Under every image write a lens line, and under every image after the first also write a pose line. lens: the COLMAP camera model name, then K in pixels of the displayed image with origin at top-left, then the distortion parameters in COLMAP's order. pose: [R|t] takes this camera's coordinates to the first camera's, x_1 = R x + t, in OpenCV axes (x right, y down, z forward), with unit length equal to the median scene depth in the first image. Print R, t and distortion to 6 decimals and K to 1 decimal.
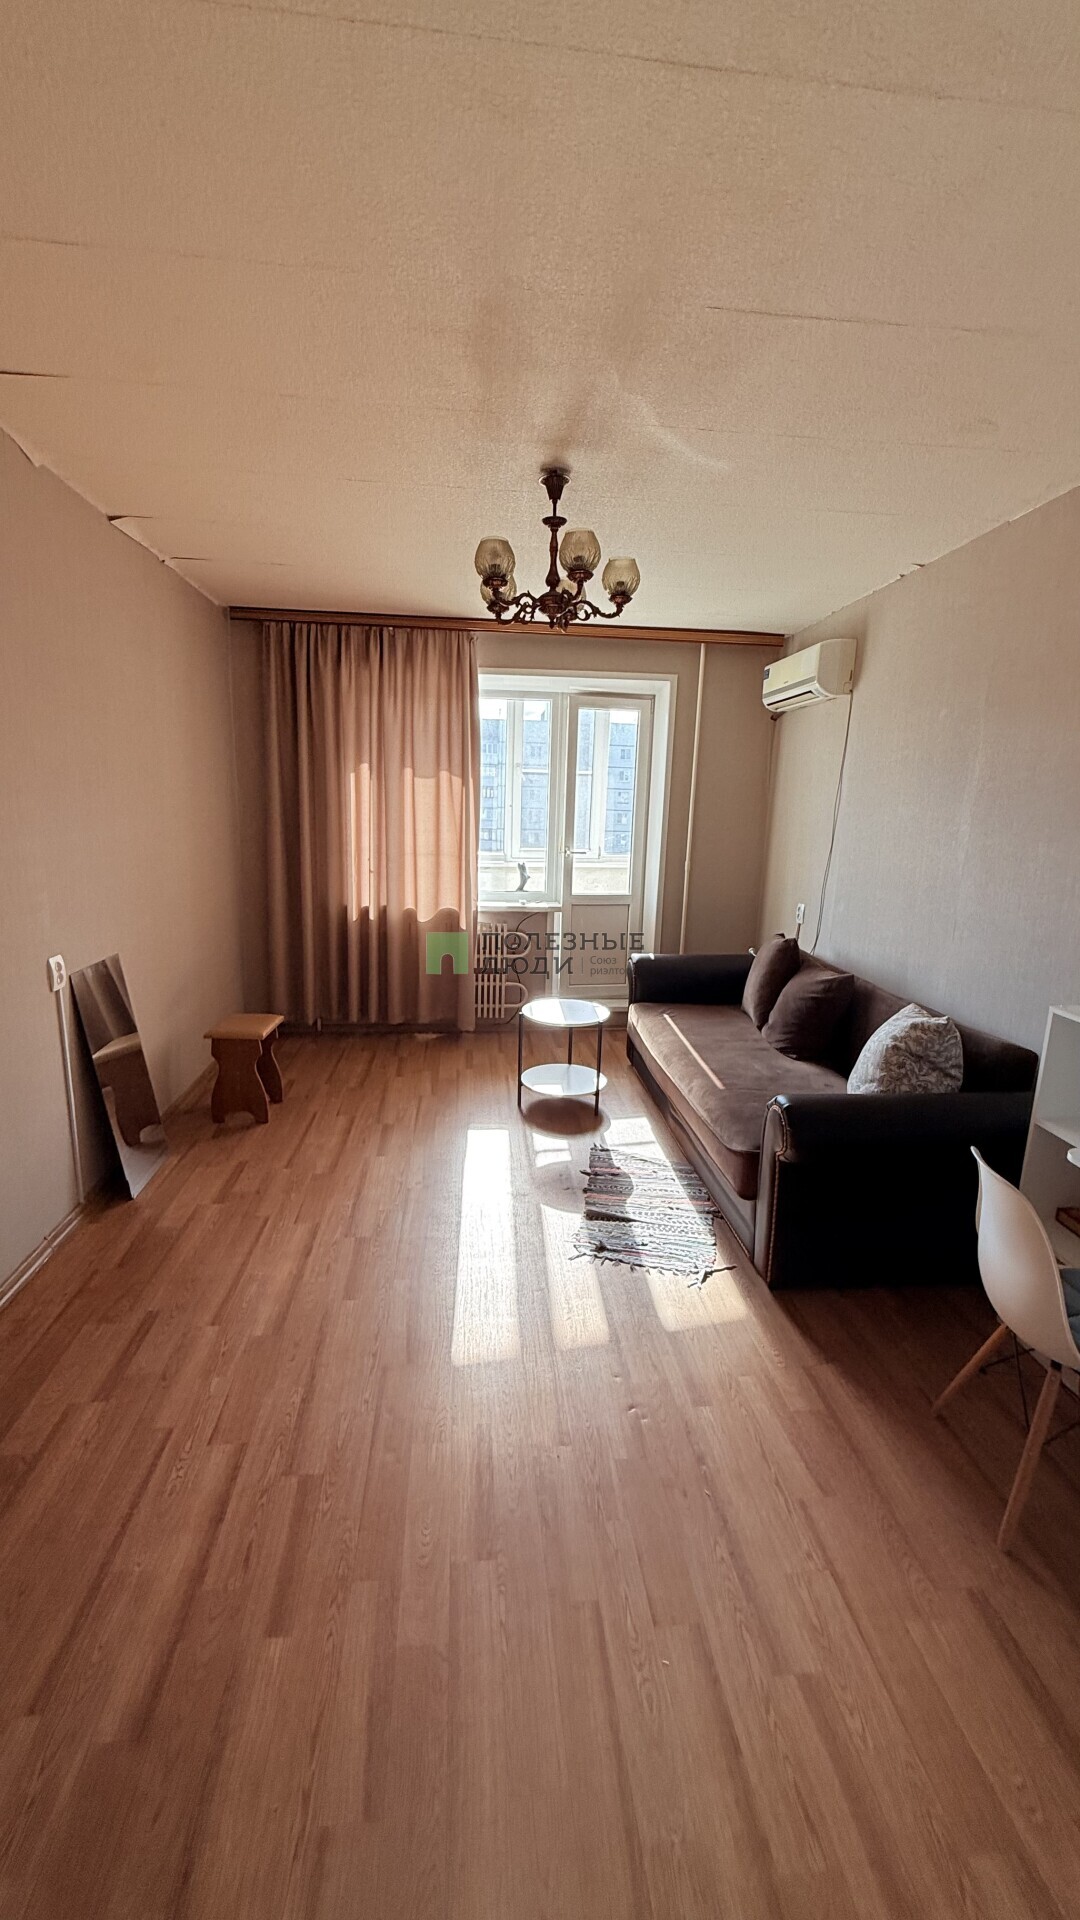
lens RADIAL K [[763.1, 0, 542.6], [0, 763.1, 958.1], [0, 0, 1]] dist [-0.000956, 0.001039]
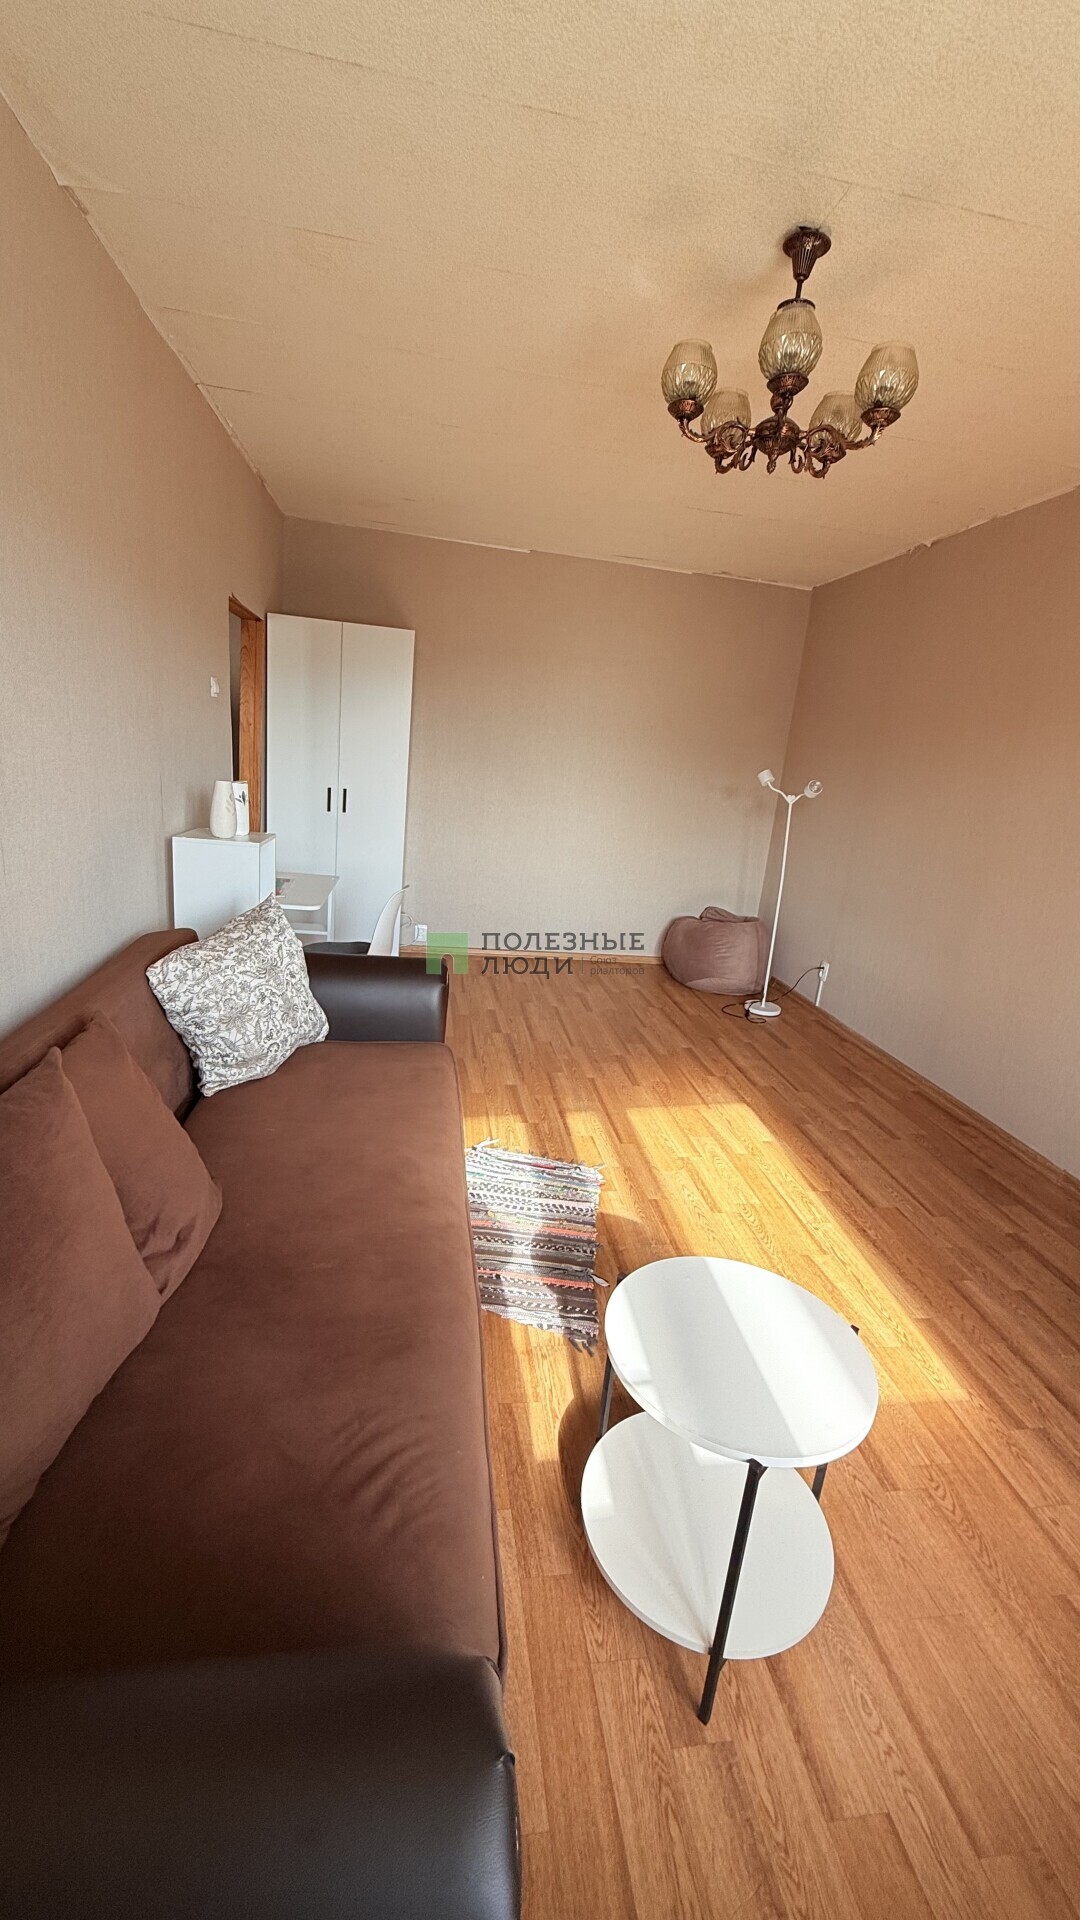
lens RADIAL K [[763.1, 0, 541.4], [0, 763.1, 956.1], [0, 0, 1]] dist [-0.000956, 0.001039]
pose [[-0.992985, -0.095476, -0.069751, 0.254486], [-0.116561, 0.889495, 0.441829, -0.364022], [0.019859, 0.446860, -0.894383, 2.097568]]
